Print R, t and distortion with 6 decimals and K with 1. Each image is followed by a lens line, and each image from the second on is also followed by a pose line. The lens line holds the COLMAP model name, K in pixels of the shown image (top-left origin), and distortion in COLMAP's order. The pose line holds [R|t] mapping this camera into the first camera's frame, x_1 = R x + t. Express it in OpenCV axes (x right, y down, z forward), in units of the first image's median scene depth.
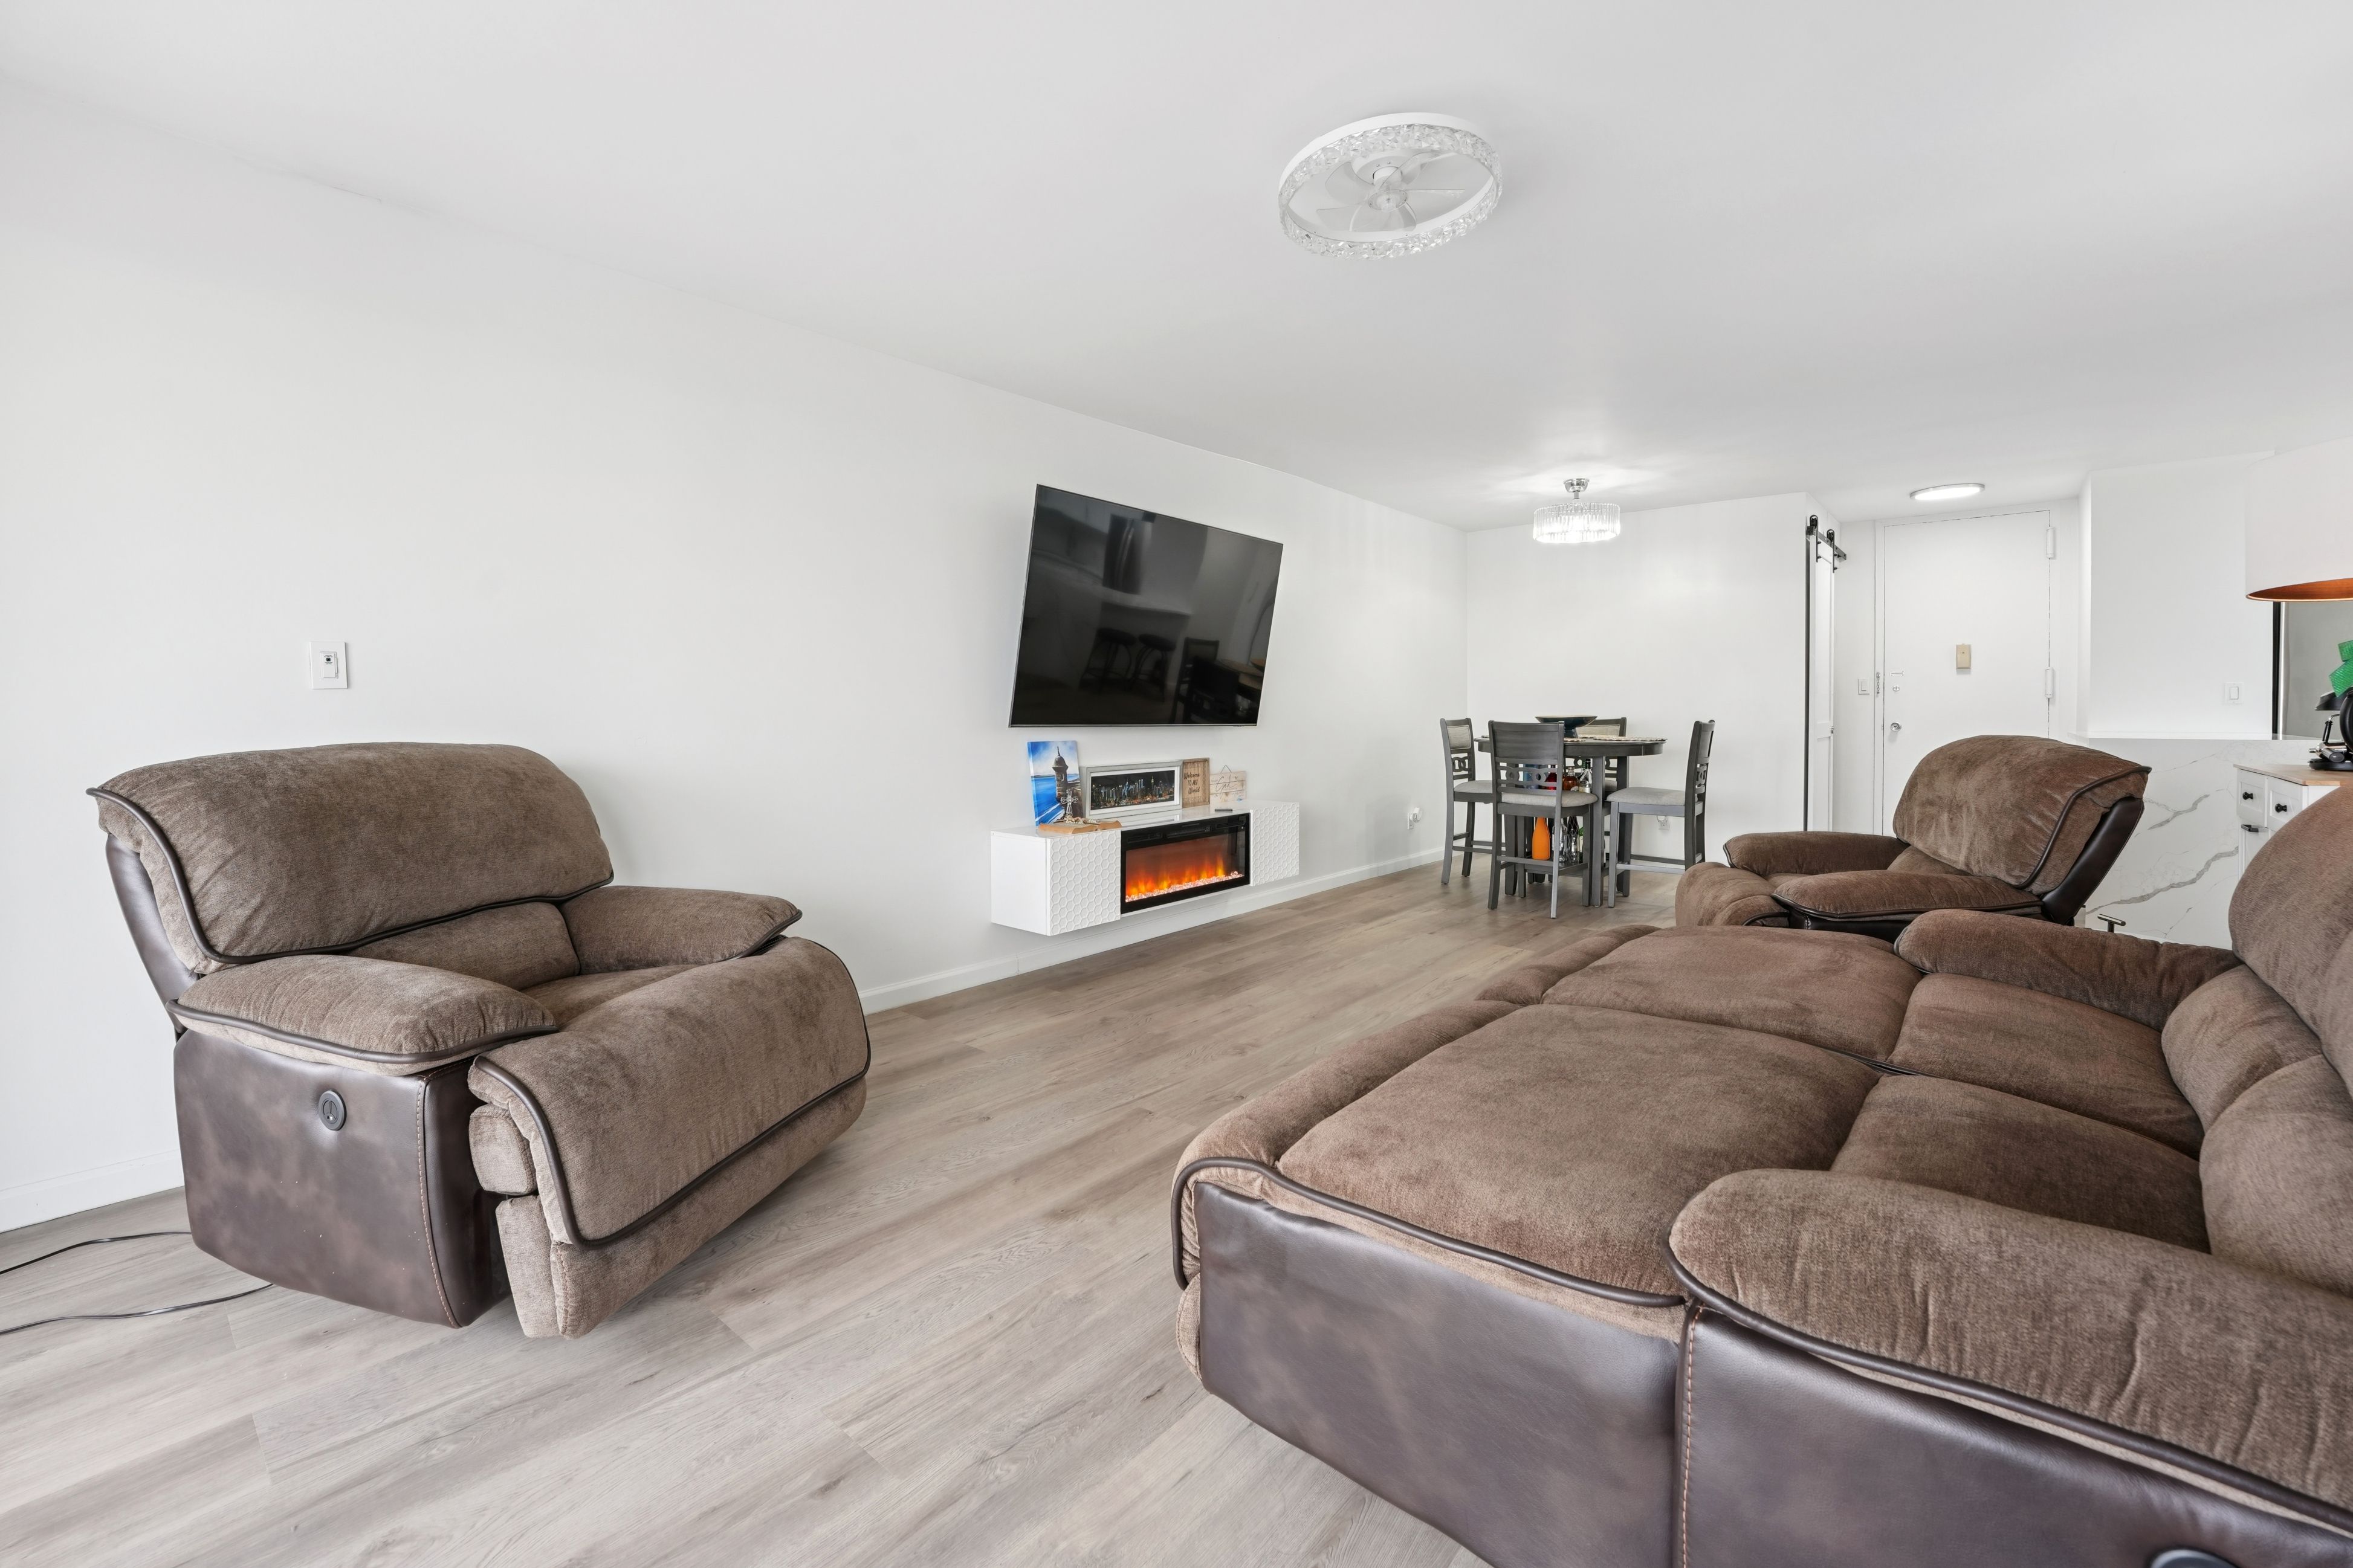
lens RADIAL K [[982.3, 0, 1171.5], [0, 982.3, 732.1], [0, 0, 1]] dist [-0.027639, 0.004054]
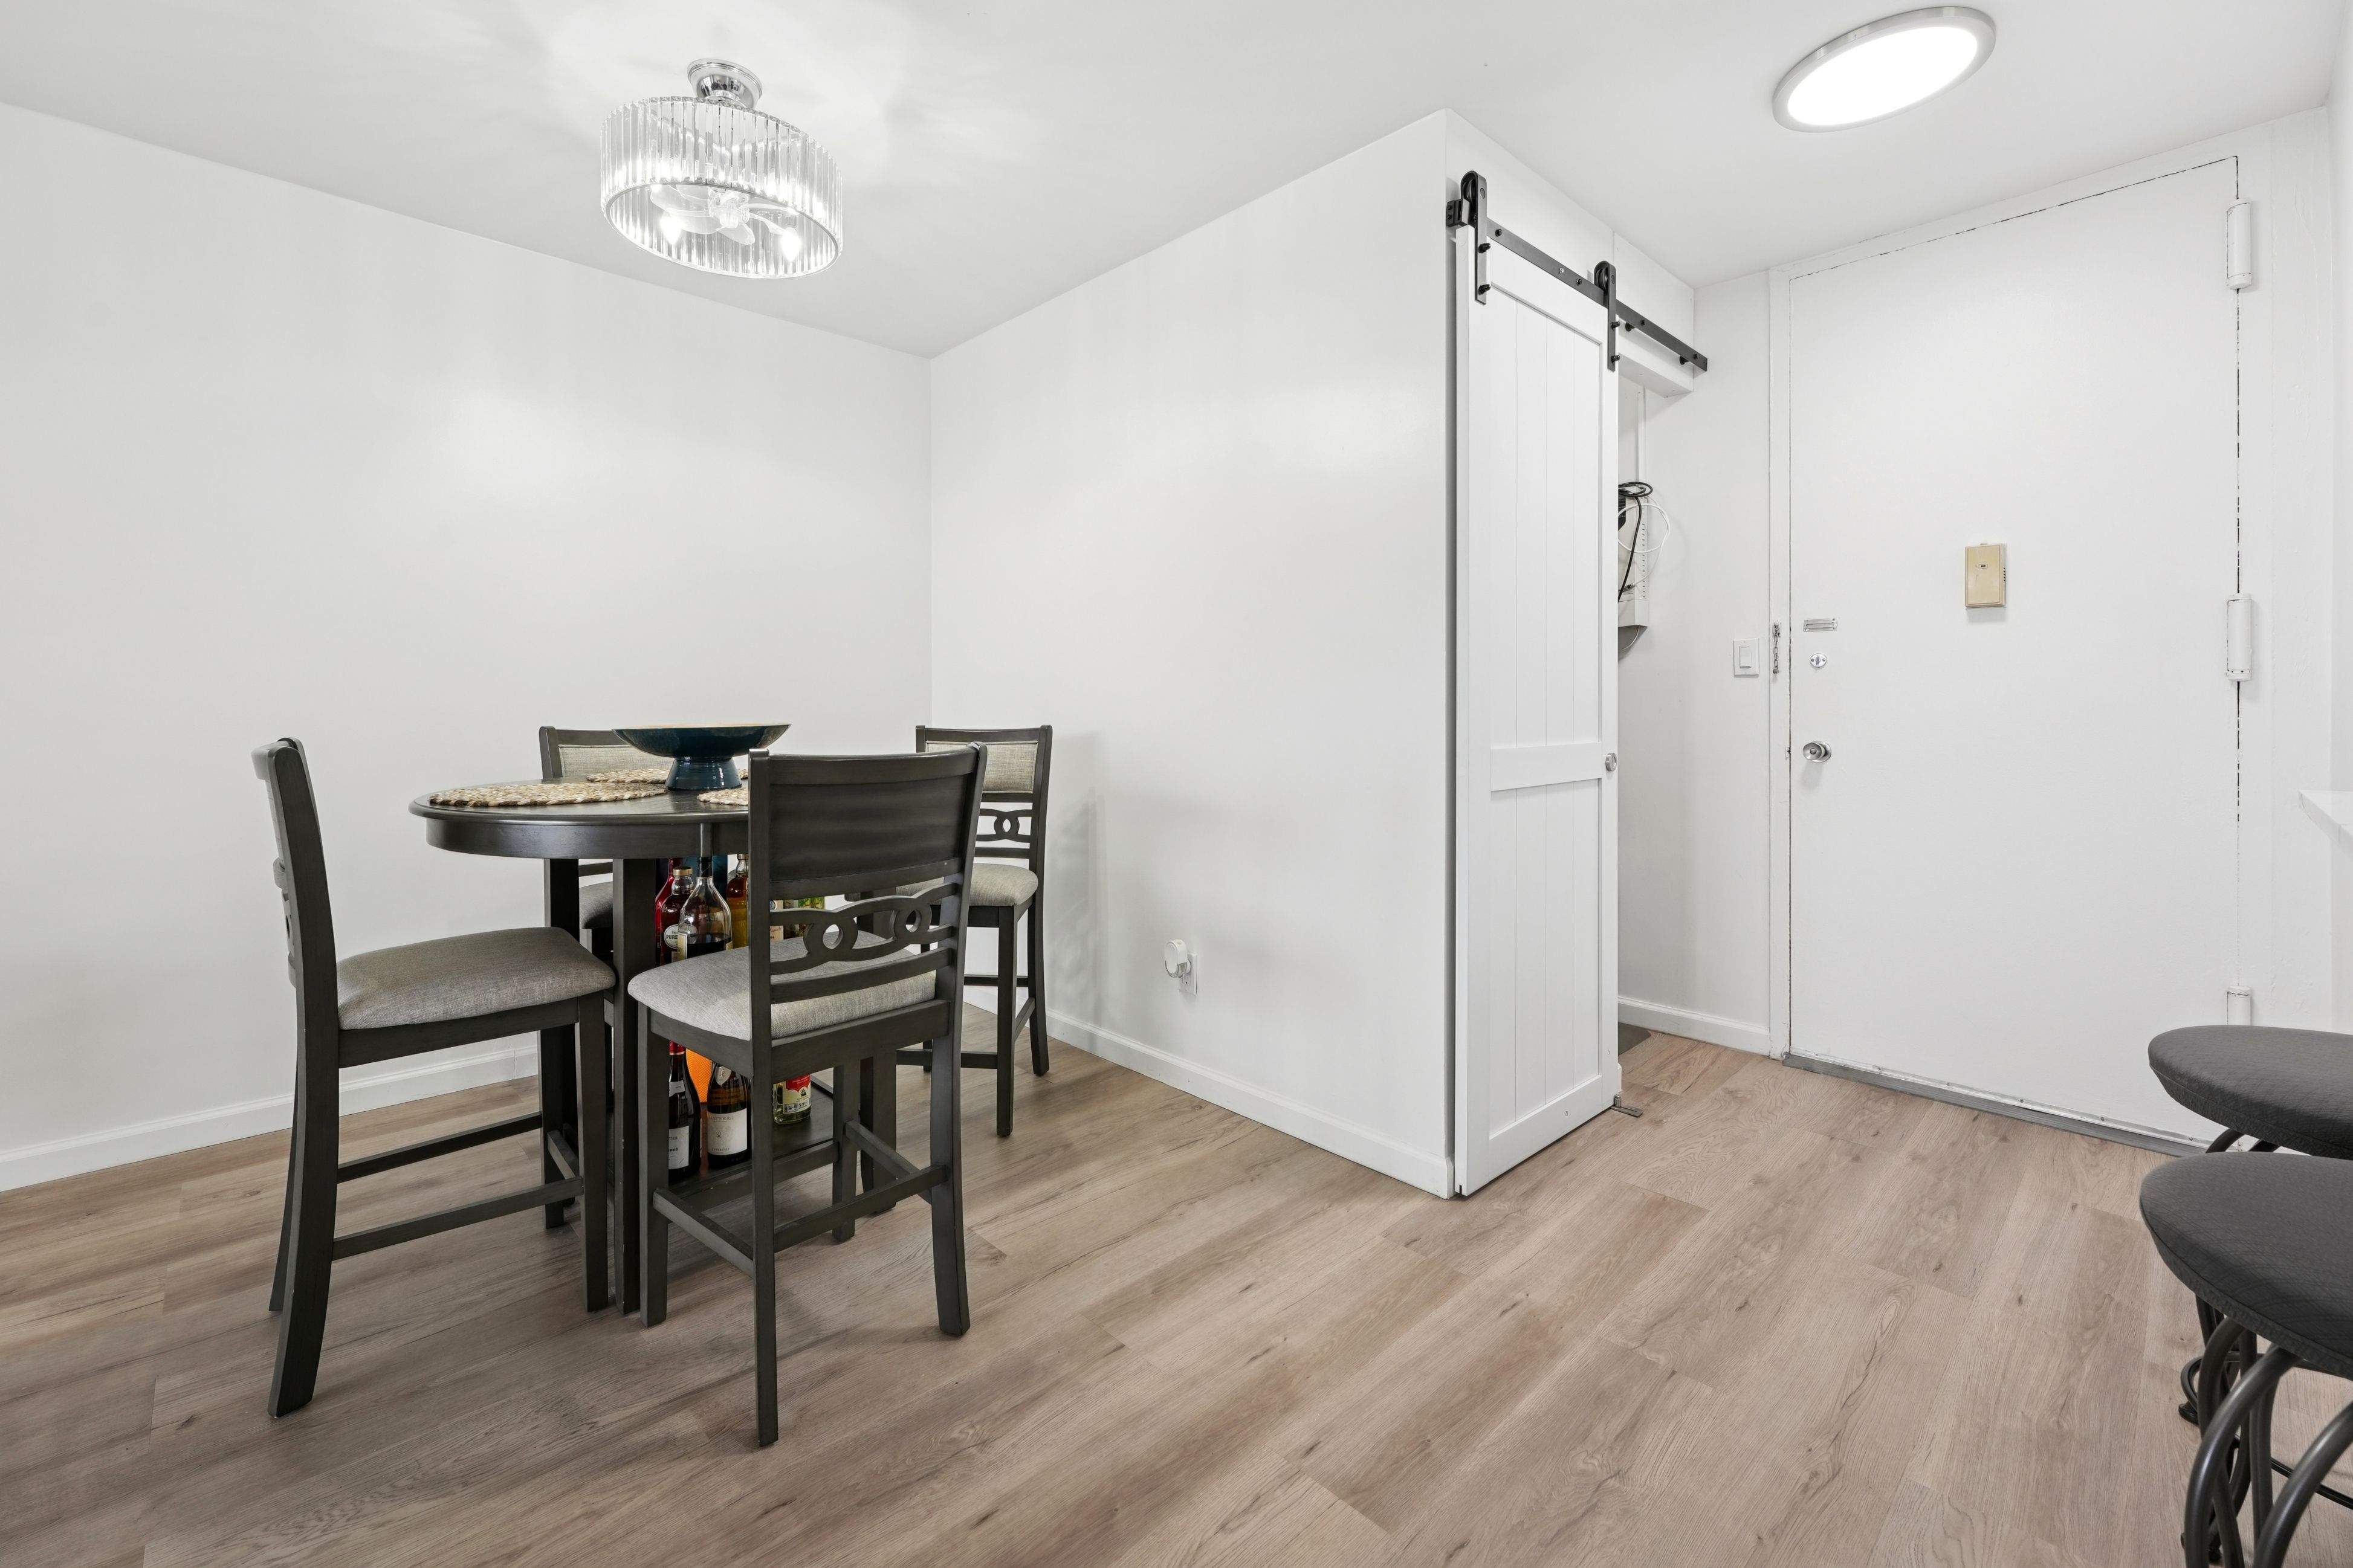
lens RADIAL K [[993.2, 0, 1148.5], [0, 993.2, 707.2], [0, 0, 1]] dist [0.001589, 0.000128]
pose [[0.993633, 0.005018, -0.112552, 0.739070], [-0.007543, 0.999729, -0.022021, -0.019227], [0.112411, 0.022729, 0.993402, 0.787542]]
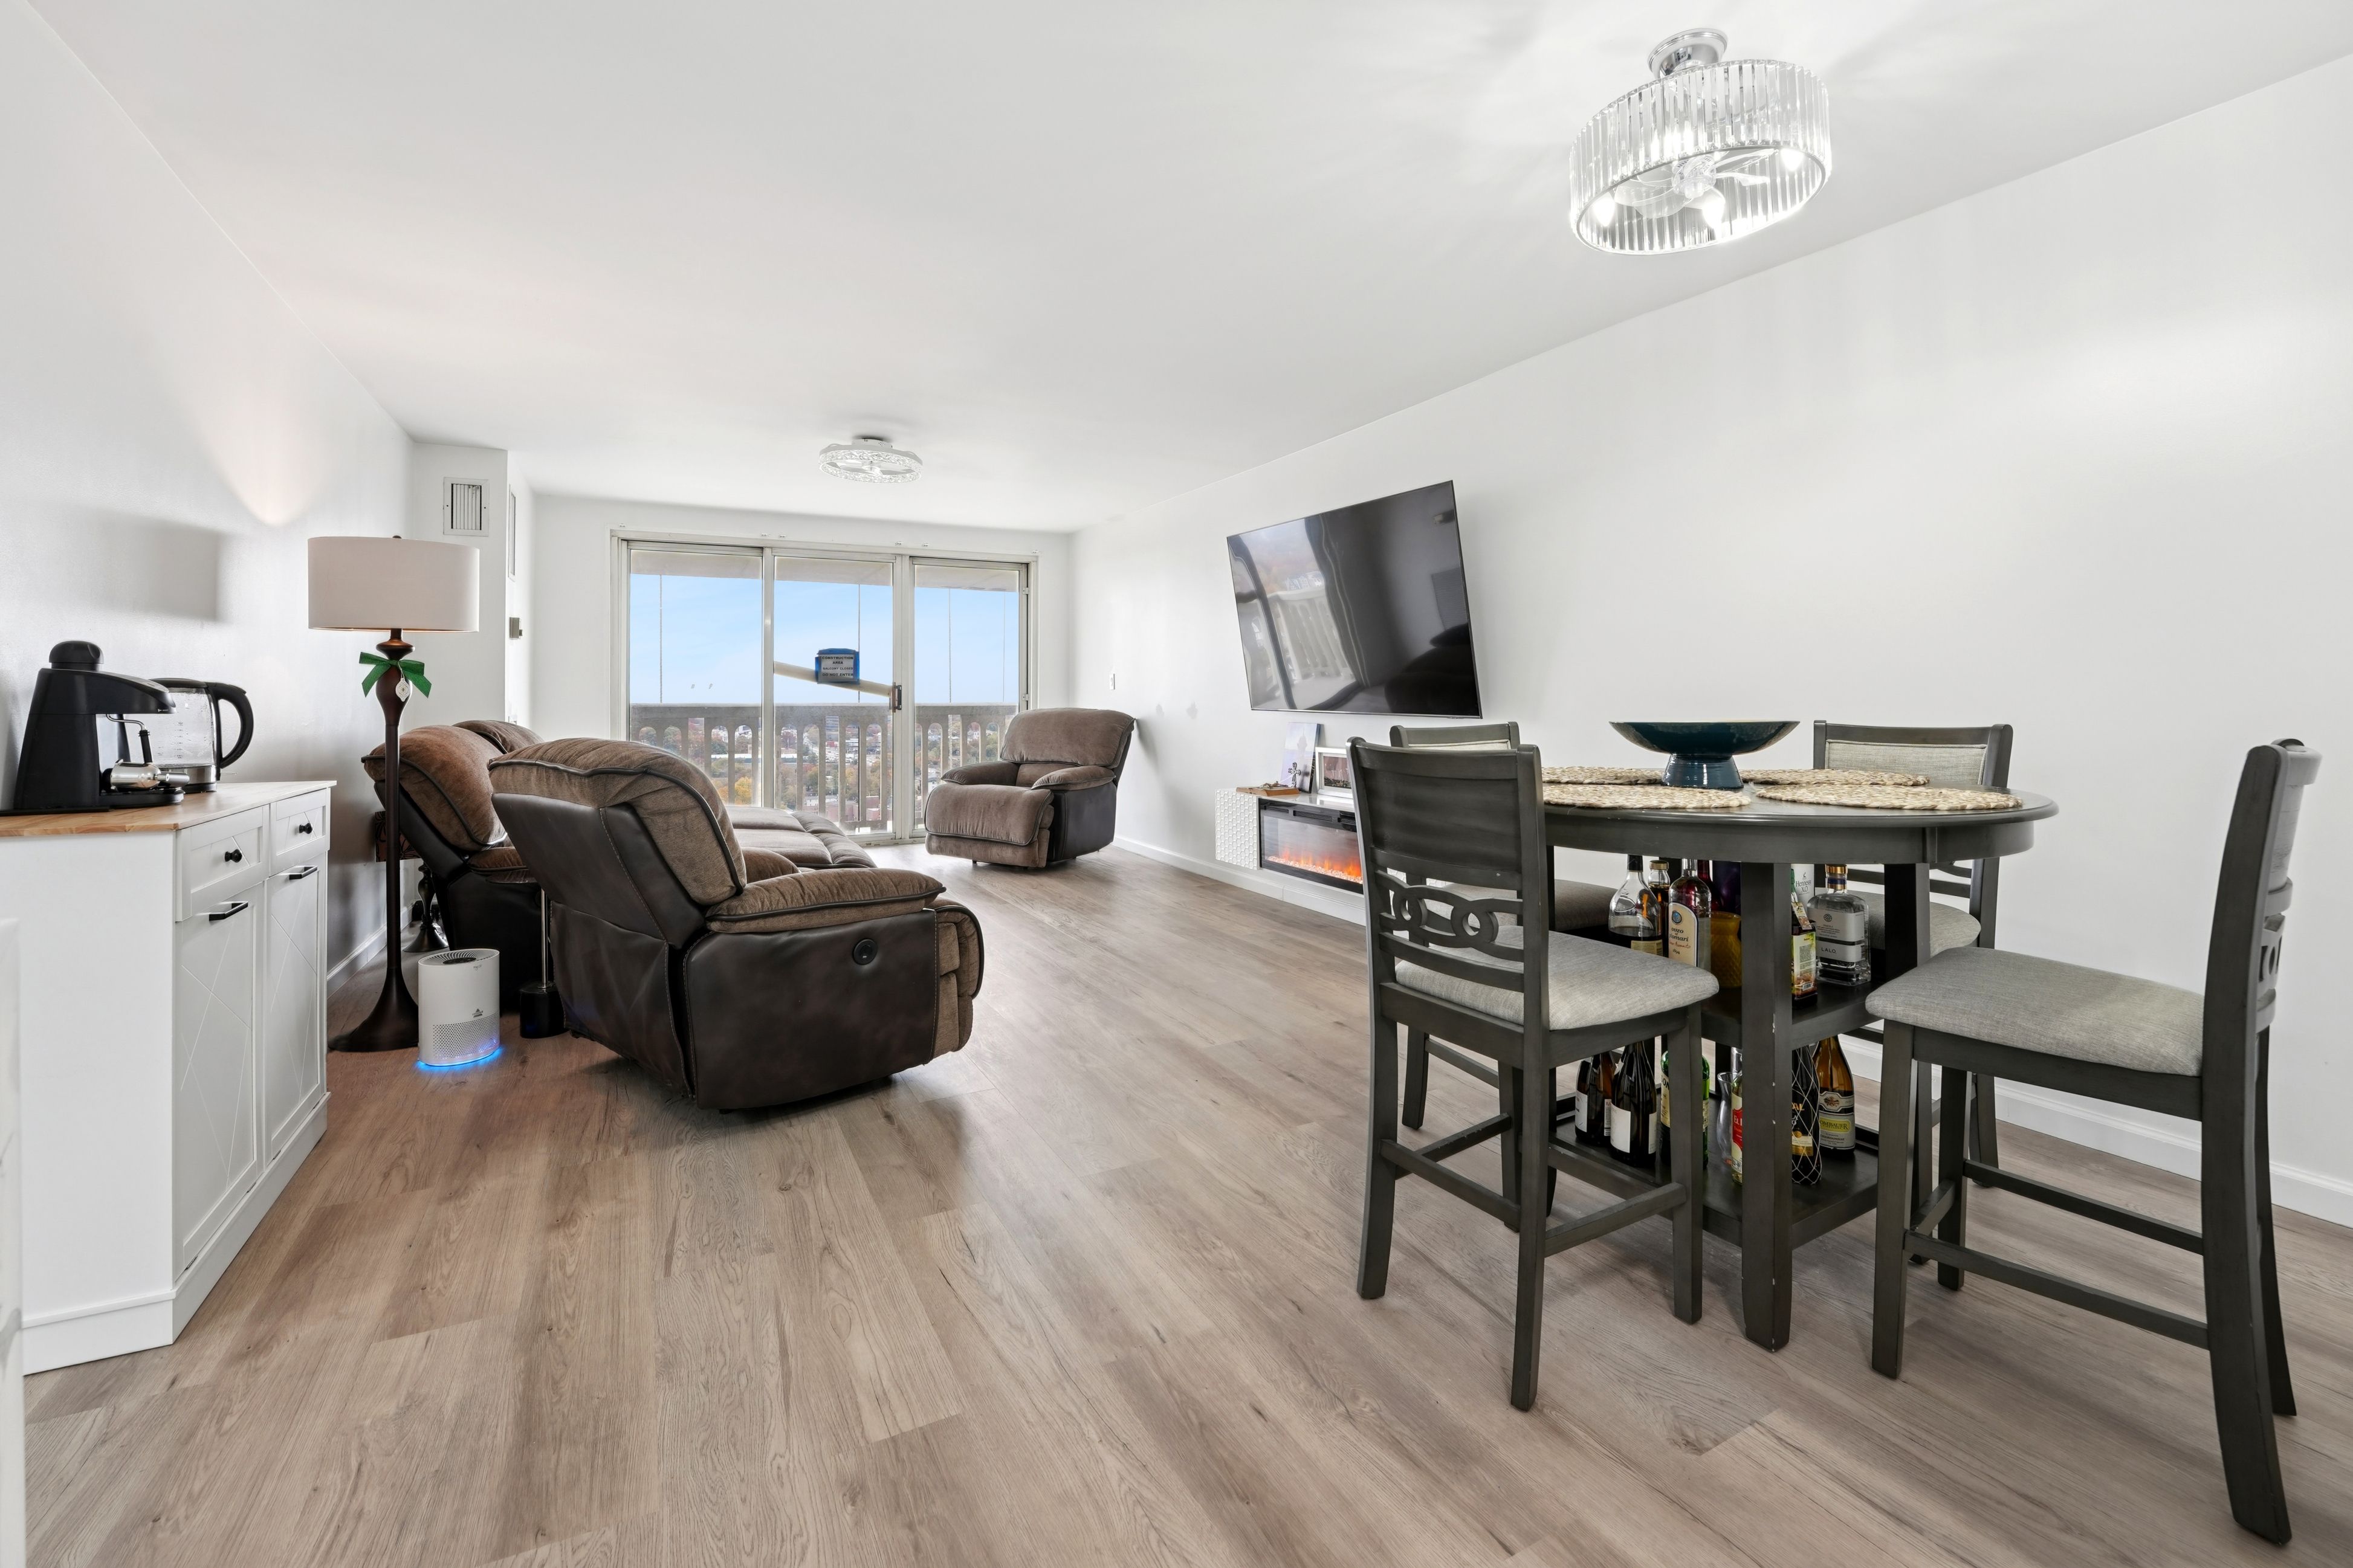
lens RADIAL K [[997.1, 0, 1168.5], [0, 997.1, 688.4], [0, 0, 1]] dist [-0.023037, 0.000515]
pose [[-0.367505, -0.001898, -0.930020, 0.975769], [-0.014315, 0.999891, 0.003616, -0.031919], [0.929911, 0.014642, -0.367492, 1.160372]]
